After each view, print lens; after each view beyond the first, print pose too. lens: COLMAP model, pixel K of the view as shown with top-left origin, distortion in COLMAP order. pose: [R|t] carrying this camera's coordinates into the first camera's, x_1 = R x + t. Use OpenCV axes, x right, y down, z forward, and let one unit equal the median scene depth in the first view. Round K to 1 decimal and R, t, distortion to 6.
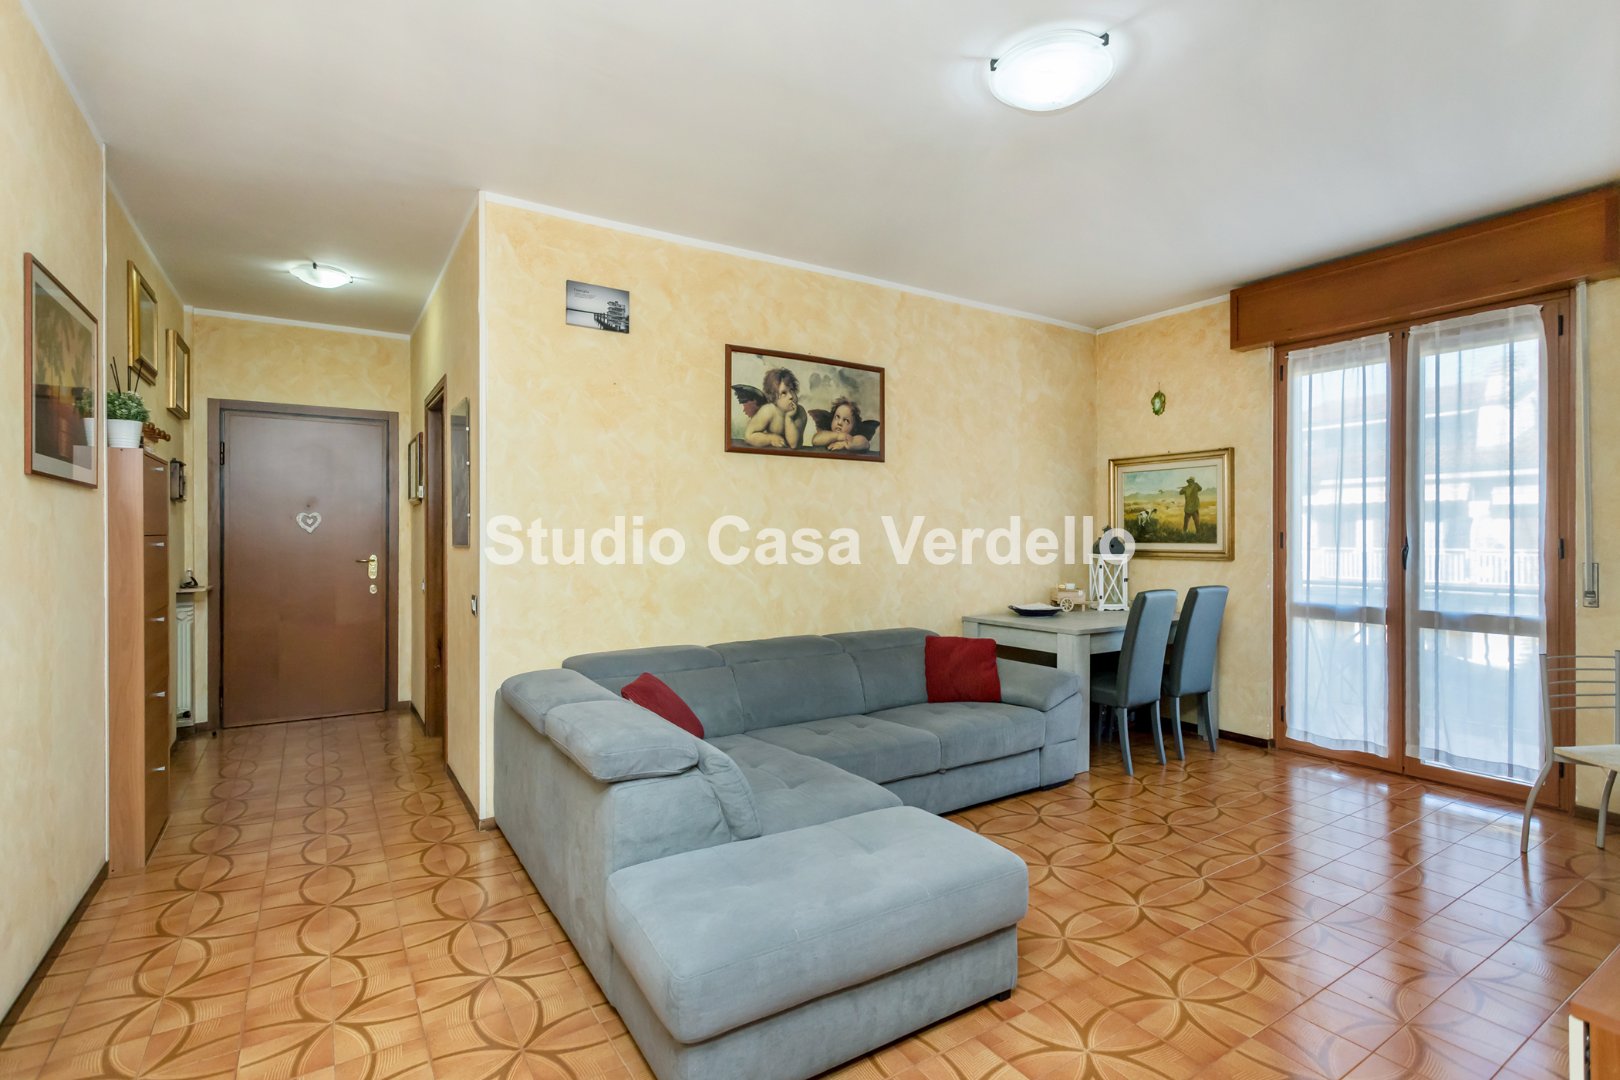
lens RADIAL K [[778.5, 0, 816.1], [0, 778.5, 553.7], [0, 0, 1]] dist [-0.002416, 0.000785]
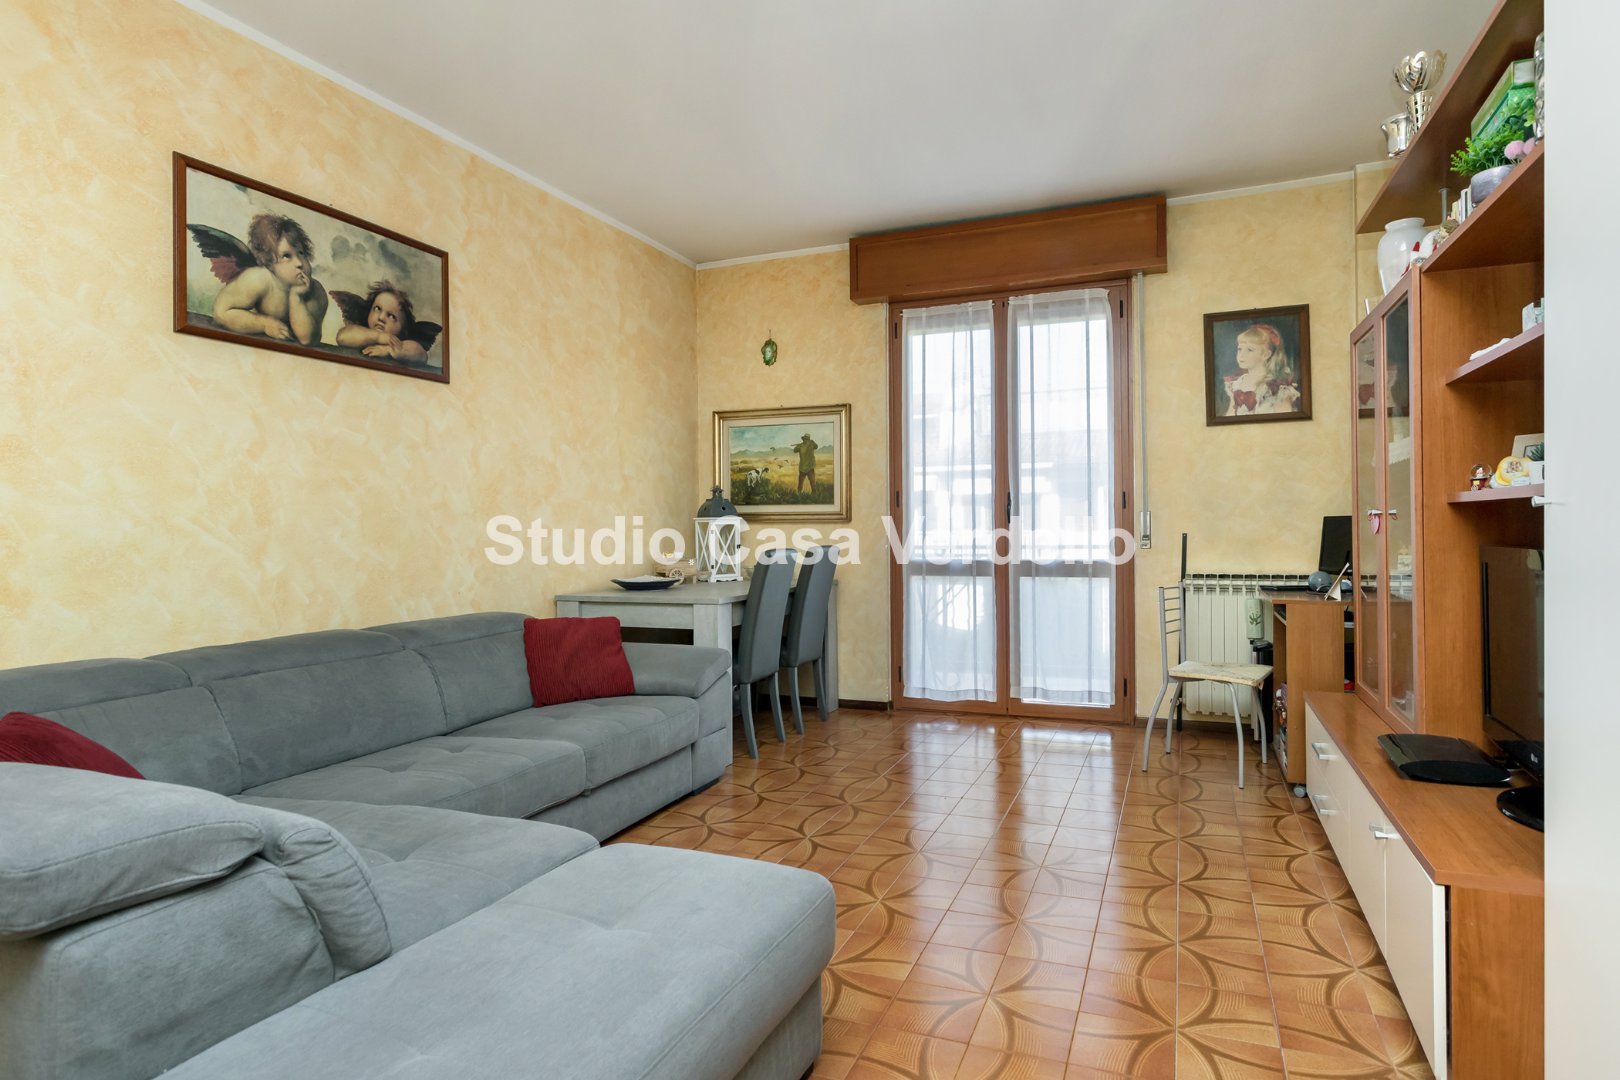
lens RADIAL K [[854.6, 0, 890.4], [0, 854.6, 540.5], [0, 0, 1]] dist [-0.015602, 0.005872]
pose [[0.794705, -0.012404, 0.606869, -0.072661], [0.013883, 0.999901, 0.002258, 0.033526], [-0.606837, 0.006631, 0.794799, 0.141929]]
